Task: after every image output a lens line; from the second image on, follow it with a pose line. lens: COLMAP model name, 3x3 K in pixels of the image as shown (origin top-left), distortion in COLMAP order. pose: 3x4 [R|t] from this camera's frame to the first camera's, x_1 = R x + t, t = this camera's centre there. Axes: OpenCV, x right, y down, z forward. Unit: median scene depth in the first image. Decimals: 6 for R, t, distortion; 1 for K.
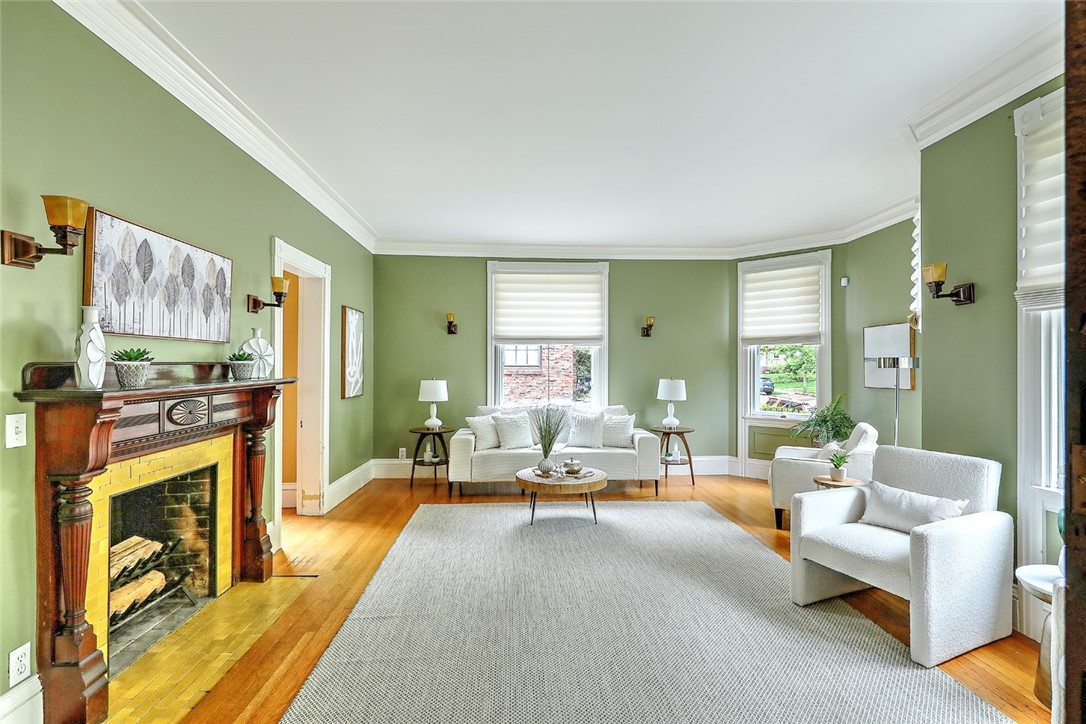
lens RADIAL K [[533.2, 0, 543.3], [0, 533.2, 362.9], [0, 0, 1]] dist [0.001551, 0.000441]
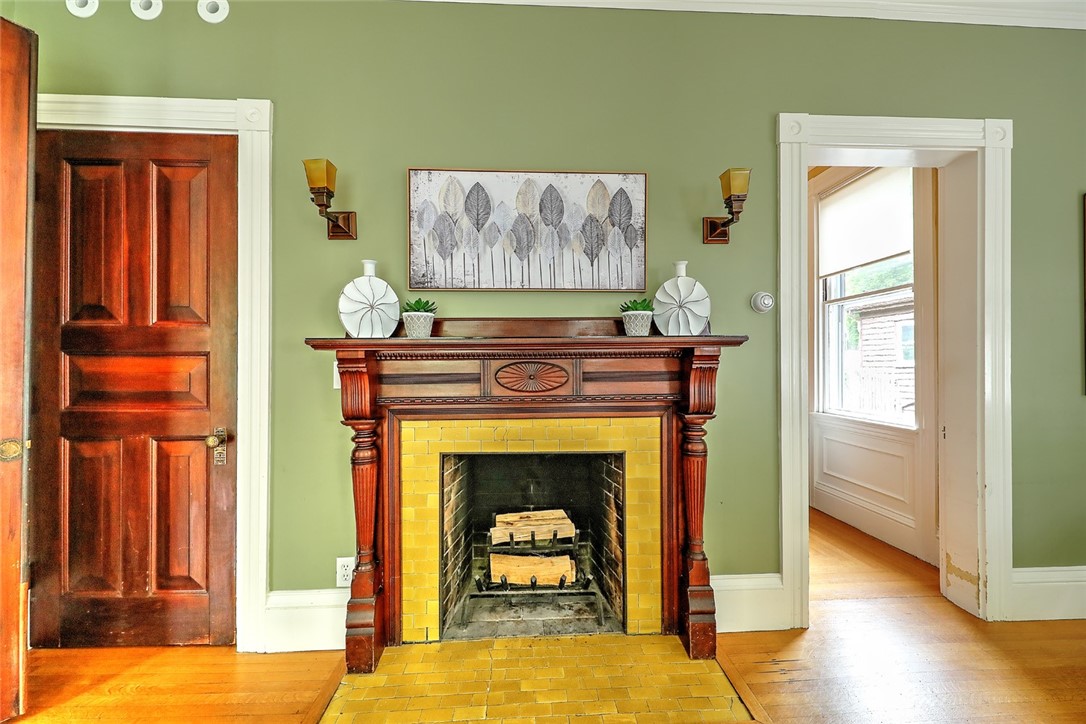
lens RADIAL K [[447.0, 0, 543.9], [0, 447.0, 355.1], [0, 0, 1]] dist [0.010200, -0.000535]
pose [[0.004189, -0.010743, -0.999934, 0.018798], [0.006318, 0.999923, -0.010717, 0.067092], [0.999971, -0.006272, 0.004257, 1.026699]]
